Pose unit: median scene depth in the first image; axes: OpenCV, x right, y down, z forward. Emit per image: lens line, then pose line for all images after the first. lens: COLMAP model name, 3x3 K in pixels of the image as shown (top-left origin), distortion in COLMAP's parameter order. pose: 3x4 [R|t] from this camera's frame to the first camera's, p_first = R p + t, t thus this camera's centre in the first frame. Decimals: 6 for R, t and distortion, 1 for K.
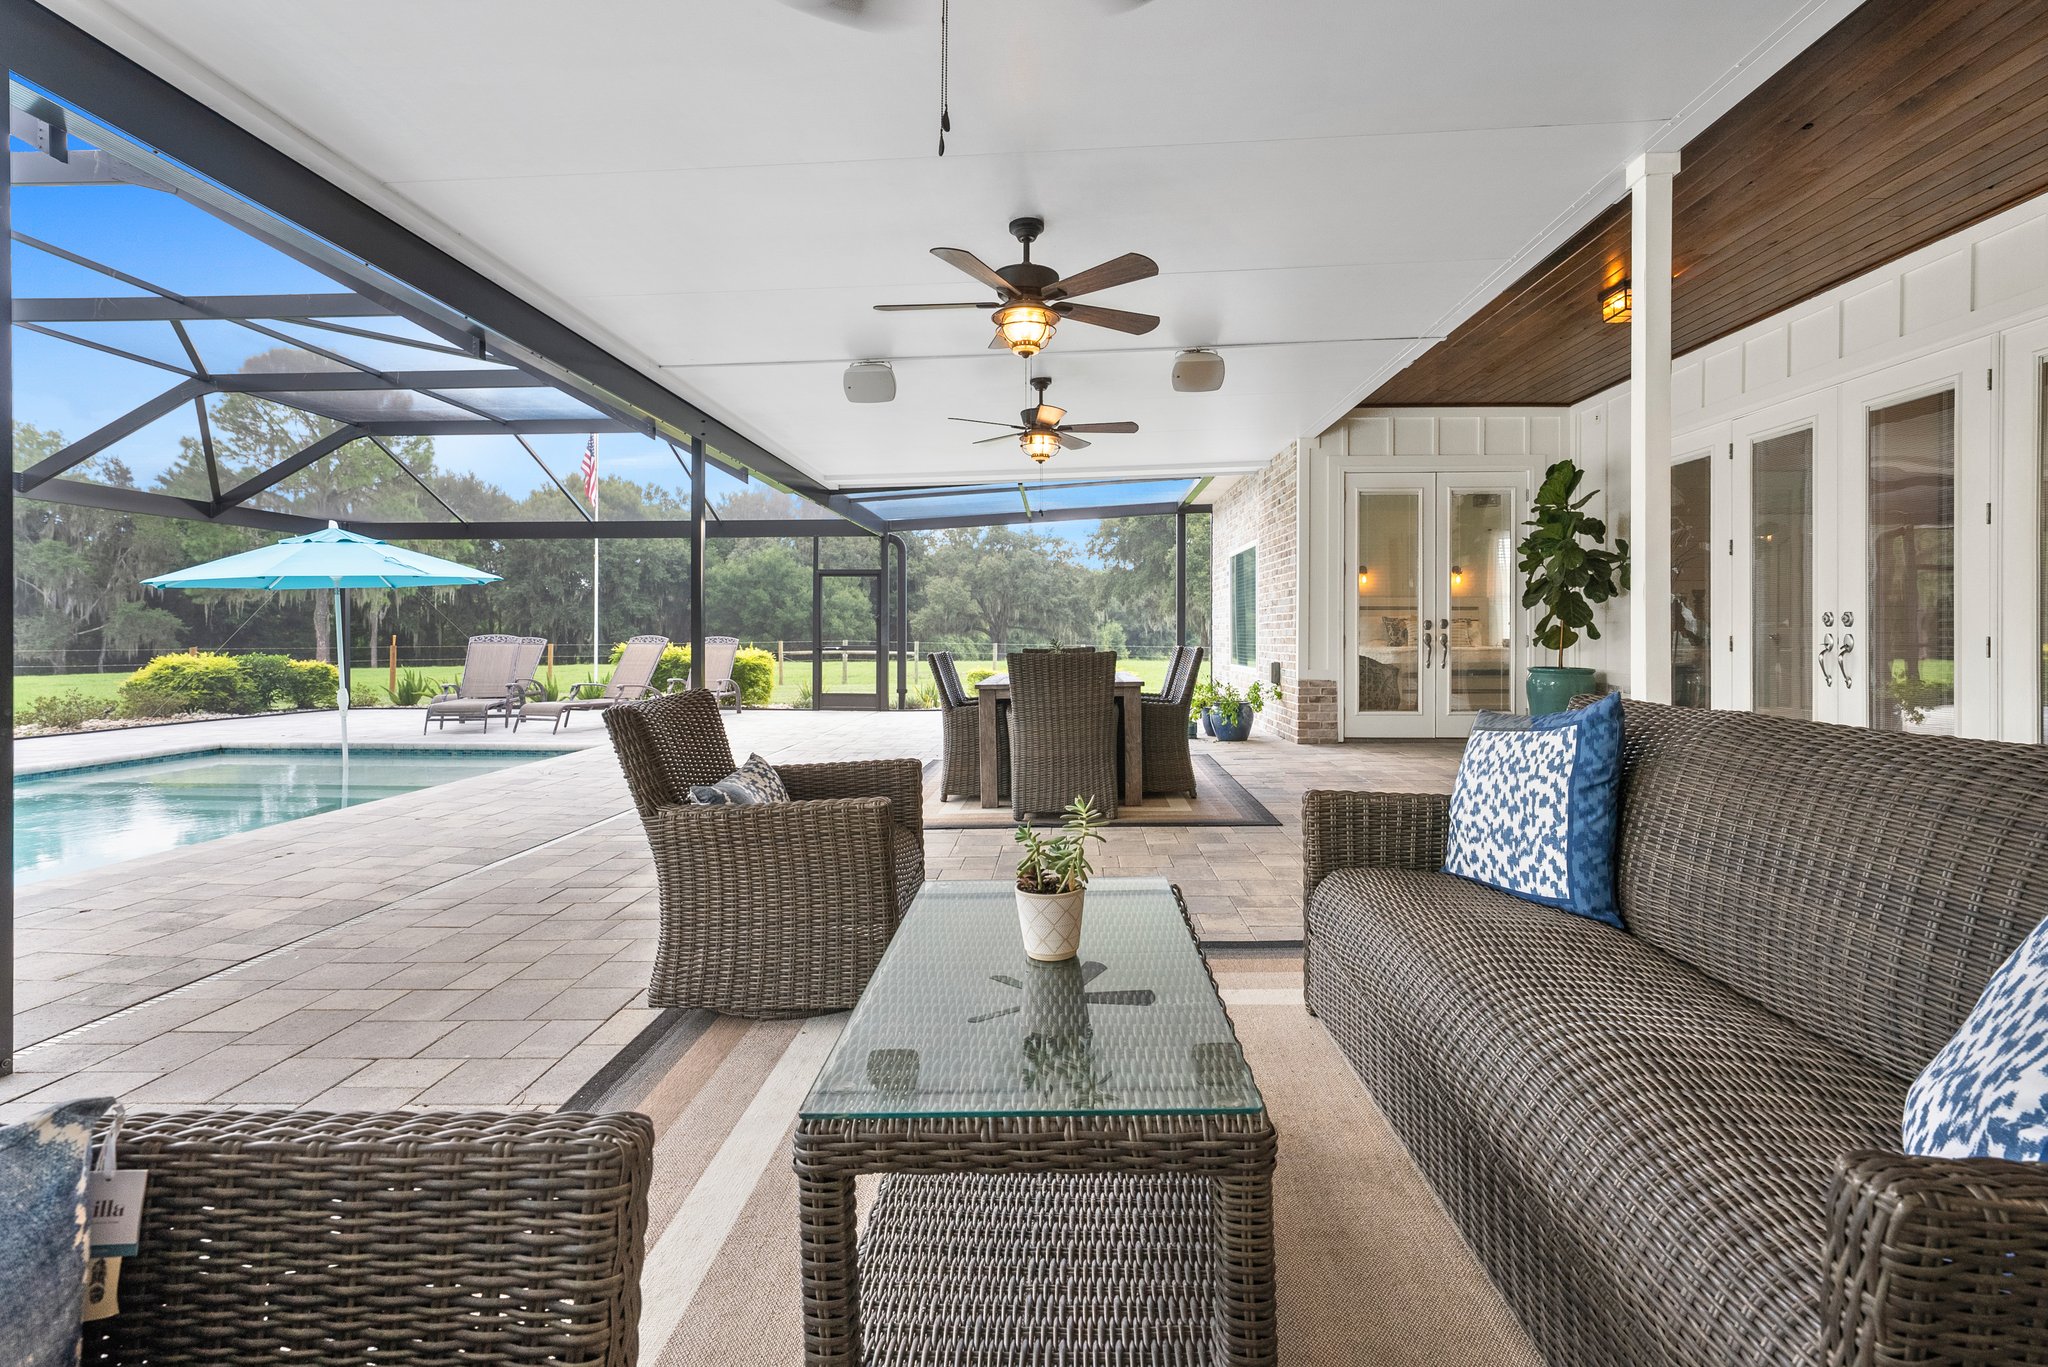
lens RADIAL K [[950.0, 0, 1037.7], [0, 950.0, 643.5], [0, 0, 1]] dist [-0.001297, 0.000031]
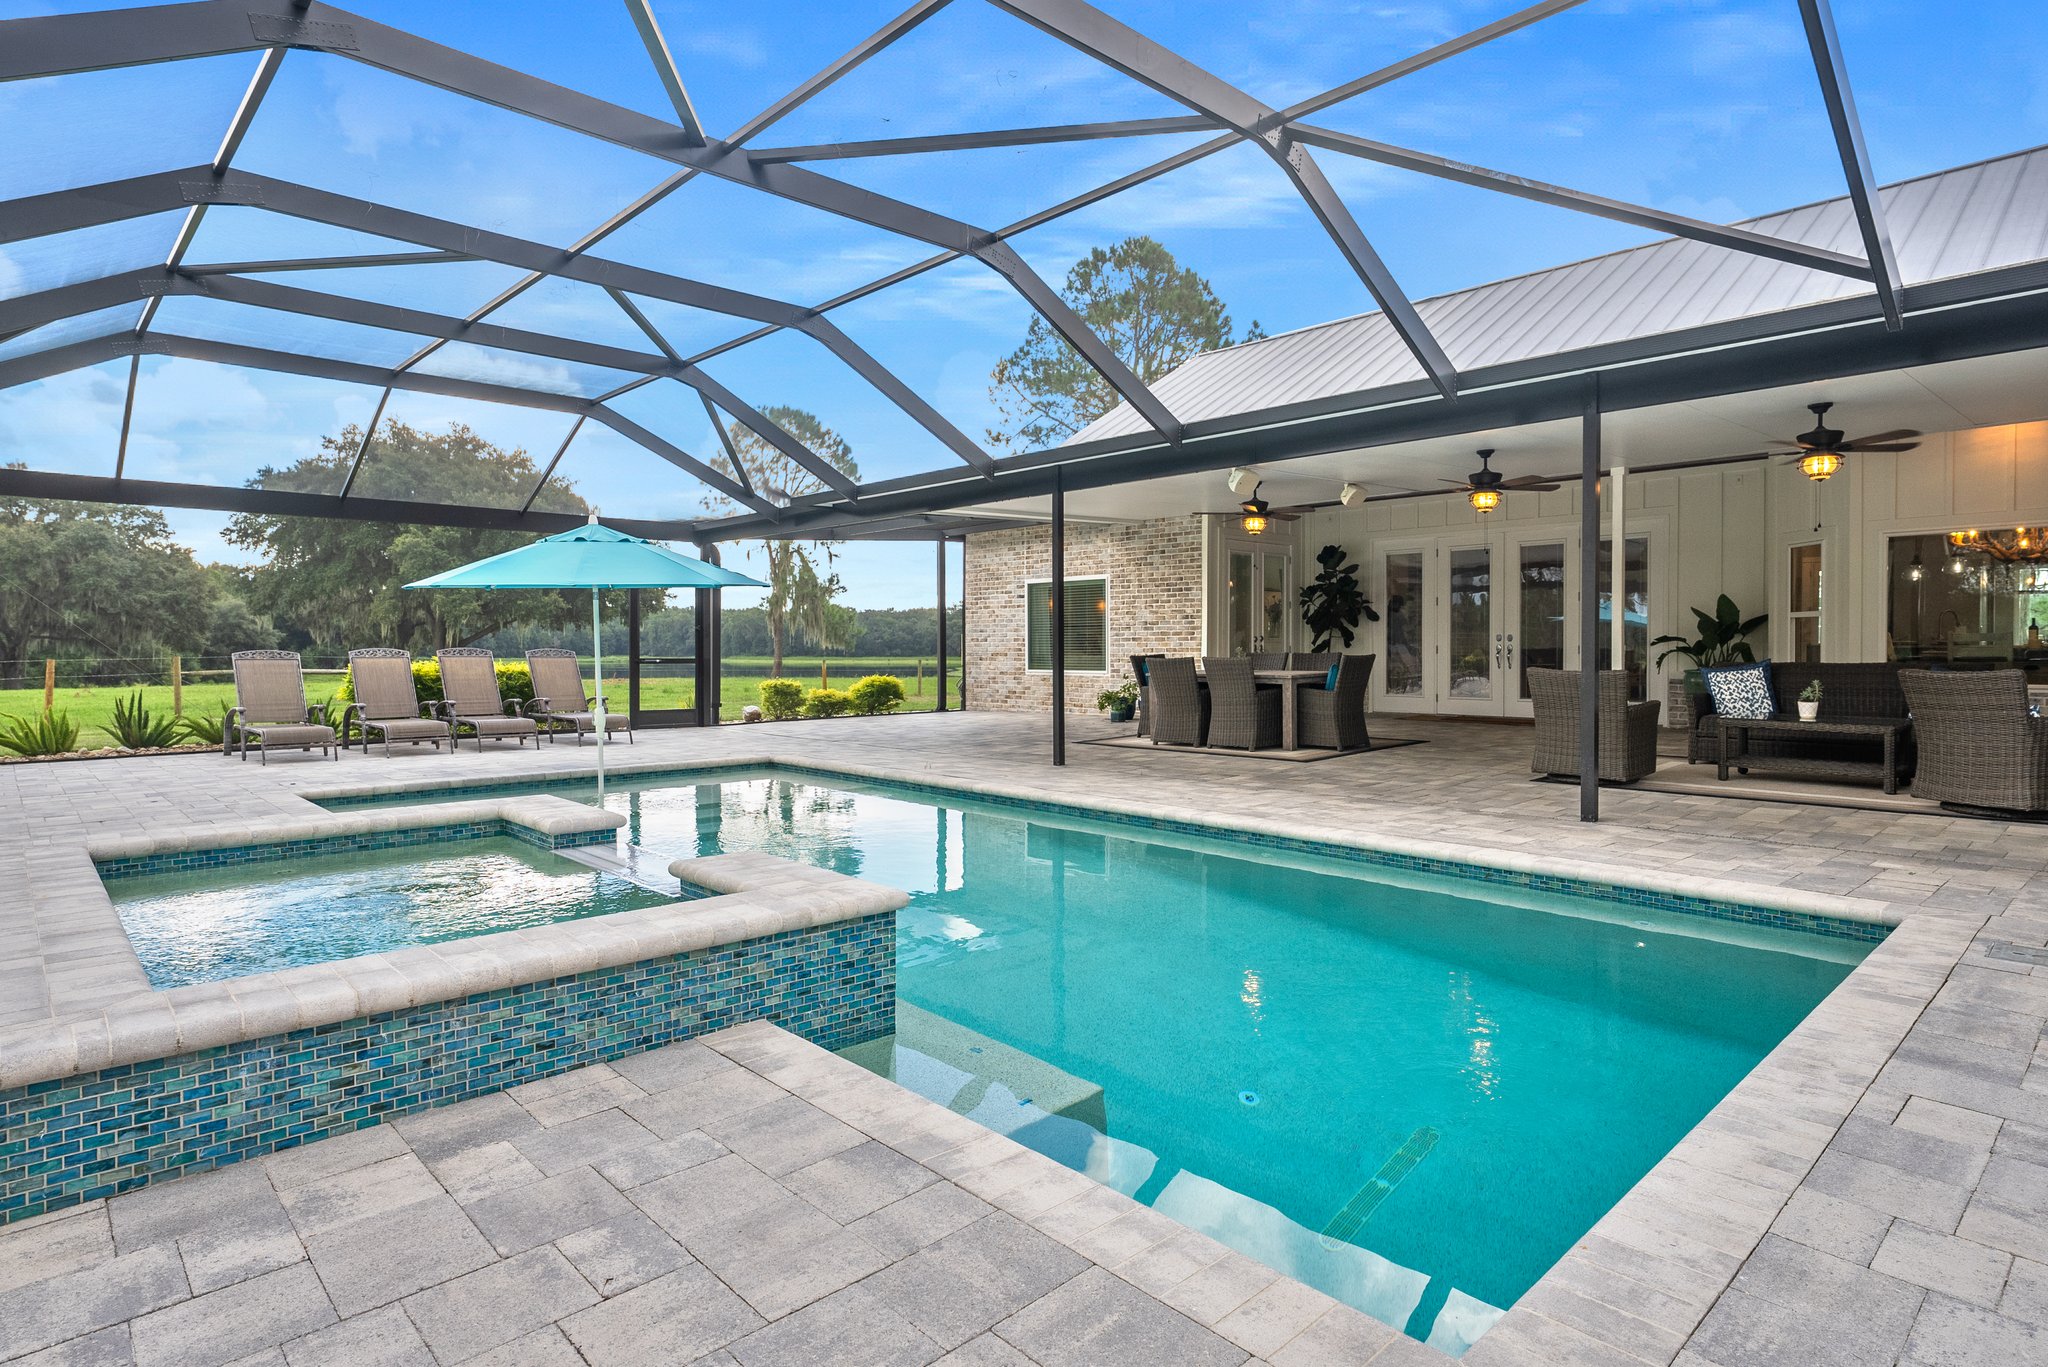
lens RADIAL K [[1089.1, 0, 1026.8], [0, 1089.1, 669.5], [0, 0, 1]] dist [0.003857, 0.000442]
pose [[0.704903, -0.015314, 0.709139, -0.657137], [0.008033, 0.999875, 0.013607, 0.001015], [-0.709258, -0.003895, 0.704938, 0.003532]]
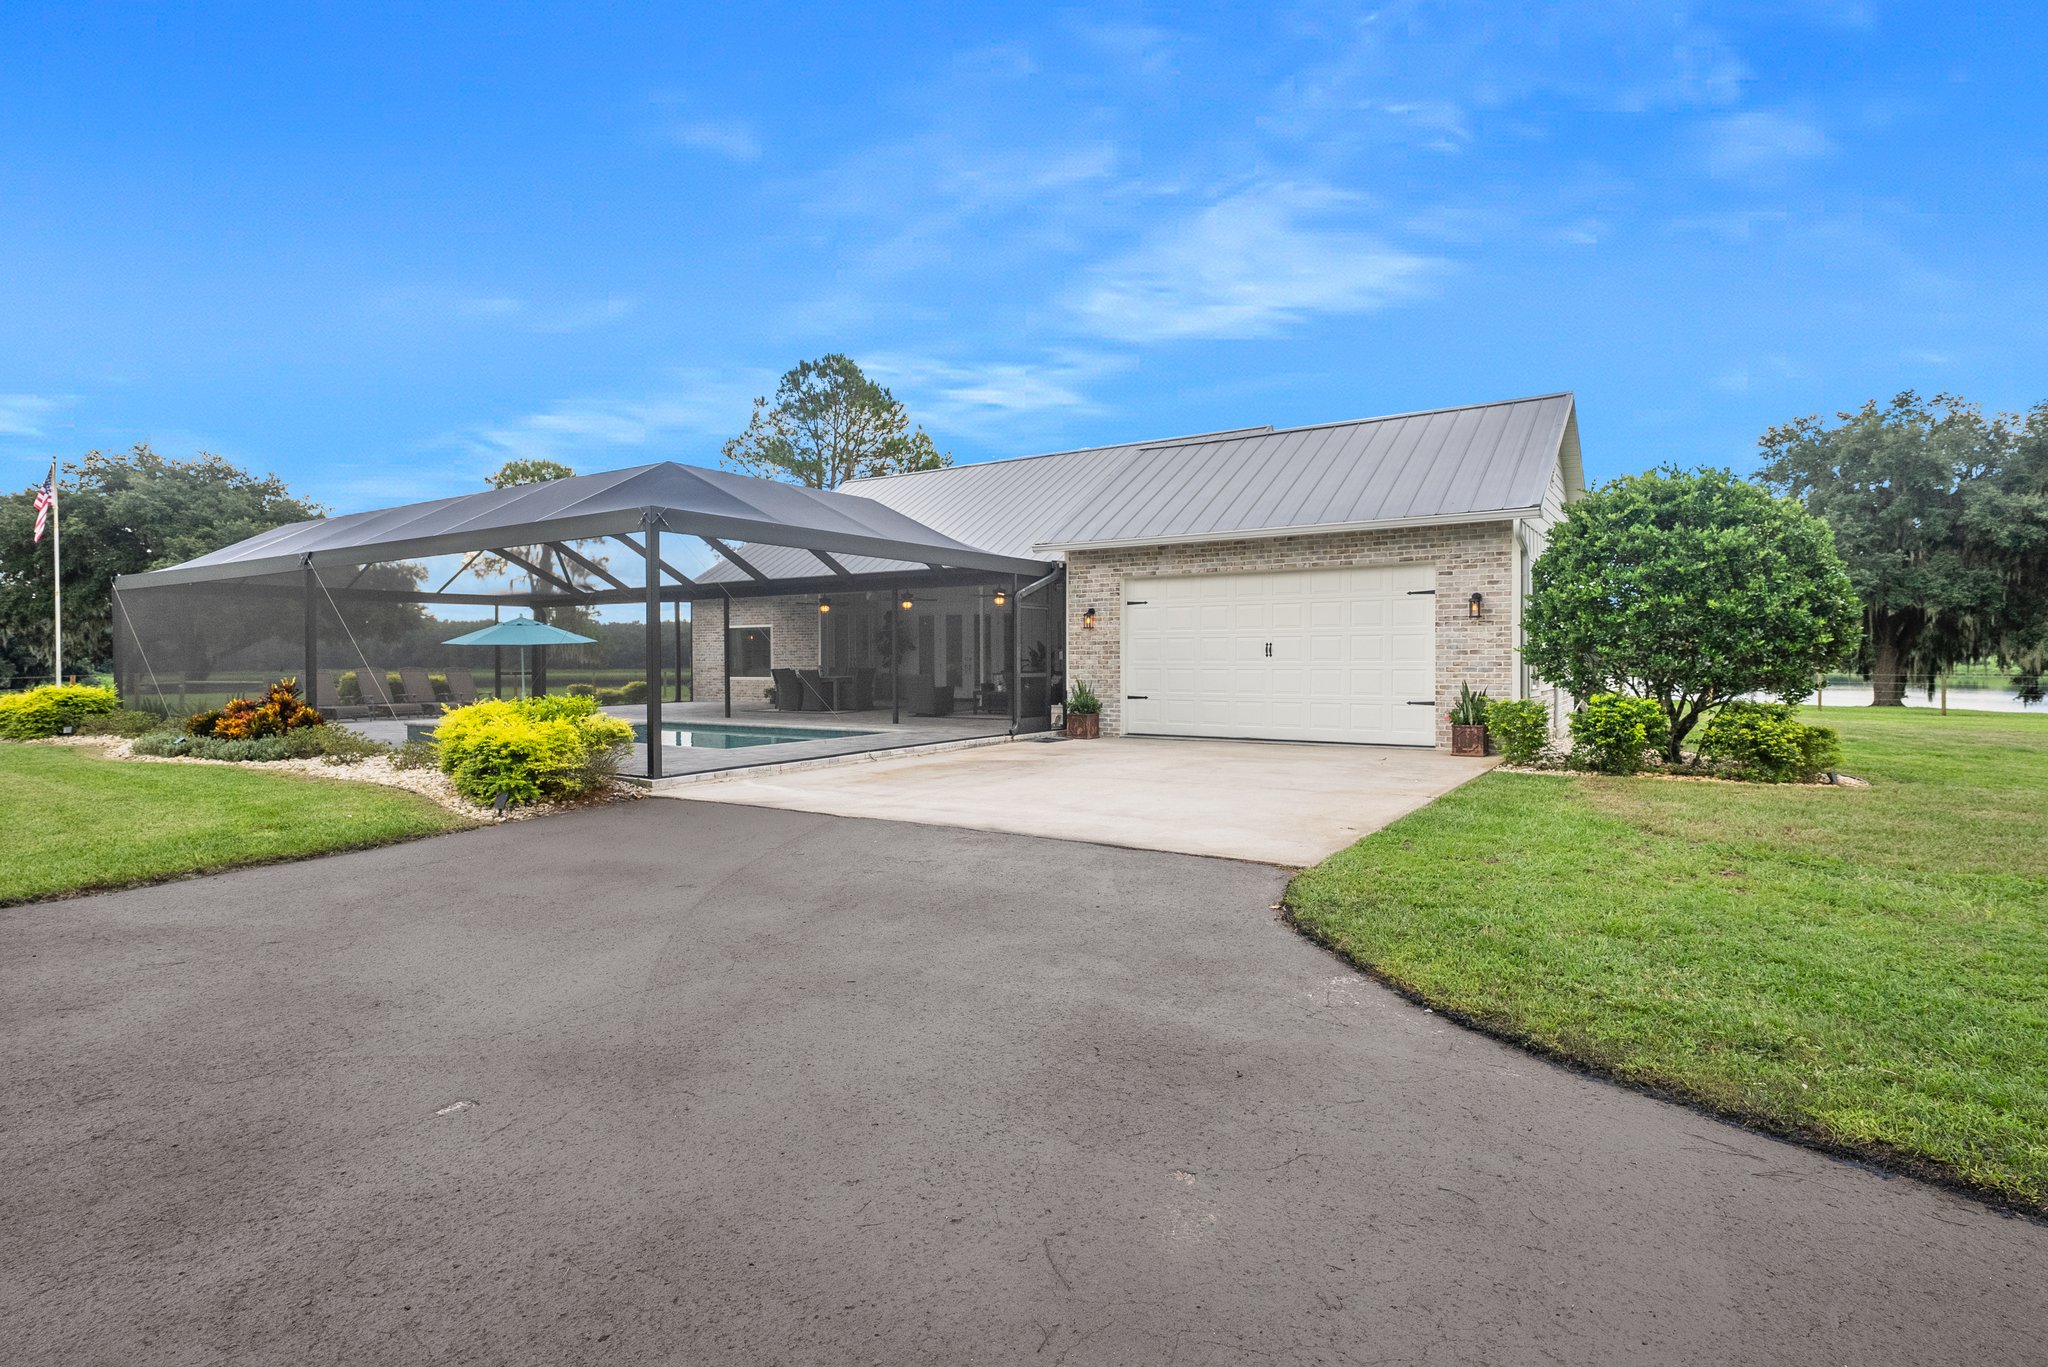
lens RADIAL K [[1041.2, 0, 1017.8], [0, 1041.2, 668.8], [0, 0, 1]] dist [0.004024, 0.000742]
pose [[0.525804, -0.012390, 0.850516, -1.226126], [0.013075, 0.999894, 0.006483, -0.005007], [-0.850506, 0.007711, 0.525910, -0.687178]]
